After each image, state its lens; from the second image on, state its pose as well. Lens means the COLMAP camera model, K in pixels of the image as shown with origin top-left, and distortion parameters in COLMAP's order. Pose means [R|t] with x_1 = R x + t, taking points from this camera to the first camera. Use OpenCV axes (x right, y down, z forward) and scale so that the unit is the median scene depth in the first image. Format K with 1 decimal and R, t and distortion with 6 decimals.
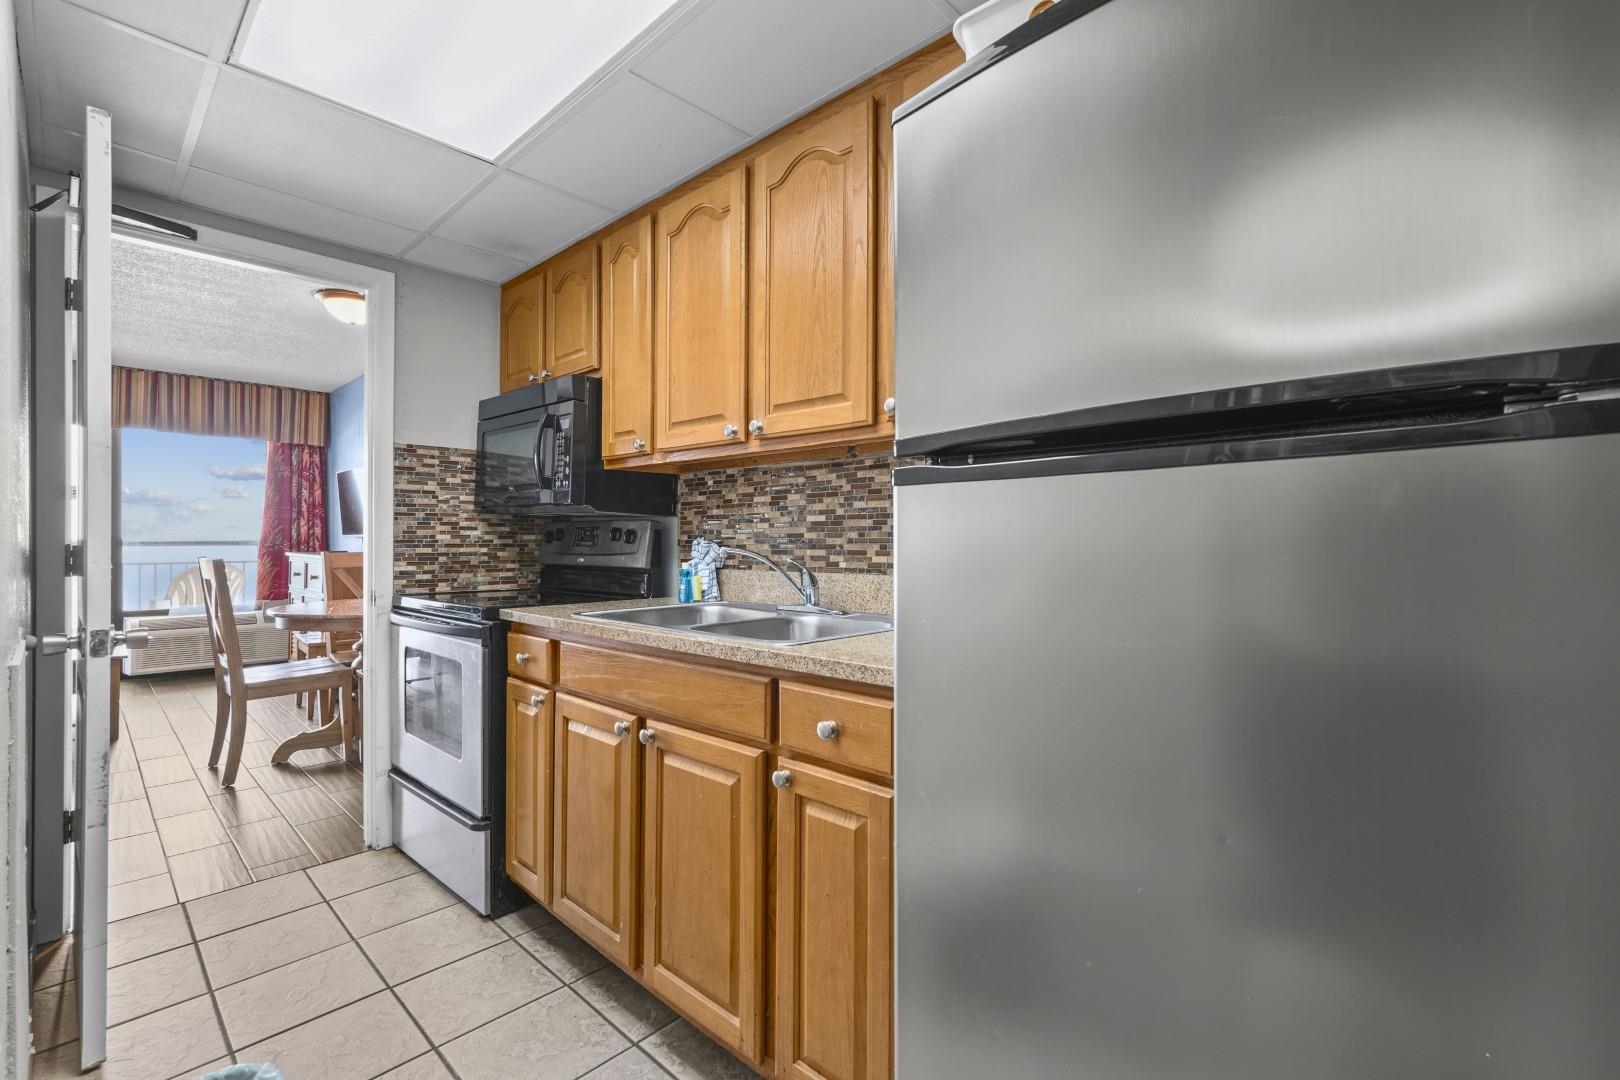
lens RADIAL K [[721.7, 0, 808.1], [0, 721.7, 535.4], [0, 0, 1]] dist [-0.000062, 0.000952]
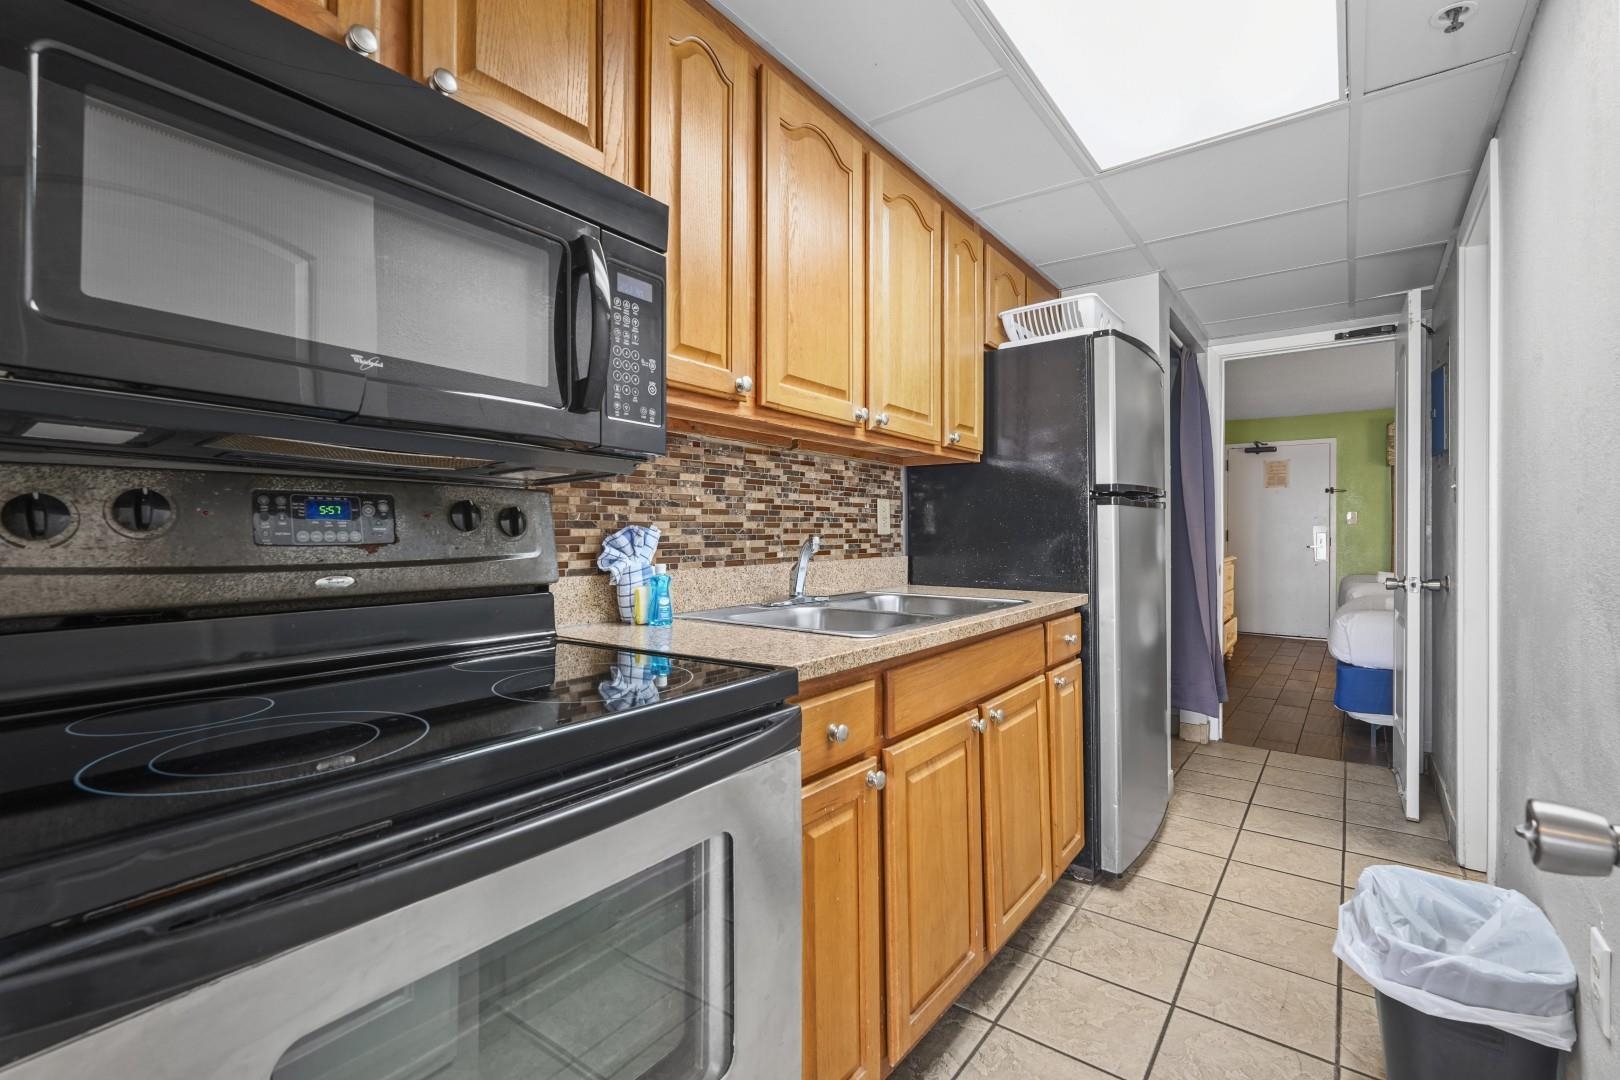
lens RADIAL K [[721.7, 0, 809.7], [0, 721.7, 531.9], [0, 0, 1]] dist [-0.000062, 0.000952]
pose [[-0.119714, 0.003591, 0.992802, -0.923196], [-0.002979, 0.999988, -0.003976, 0.012364], [-0.992804, -0.003434, -0.119702, 1.045223]]
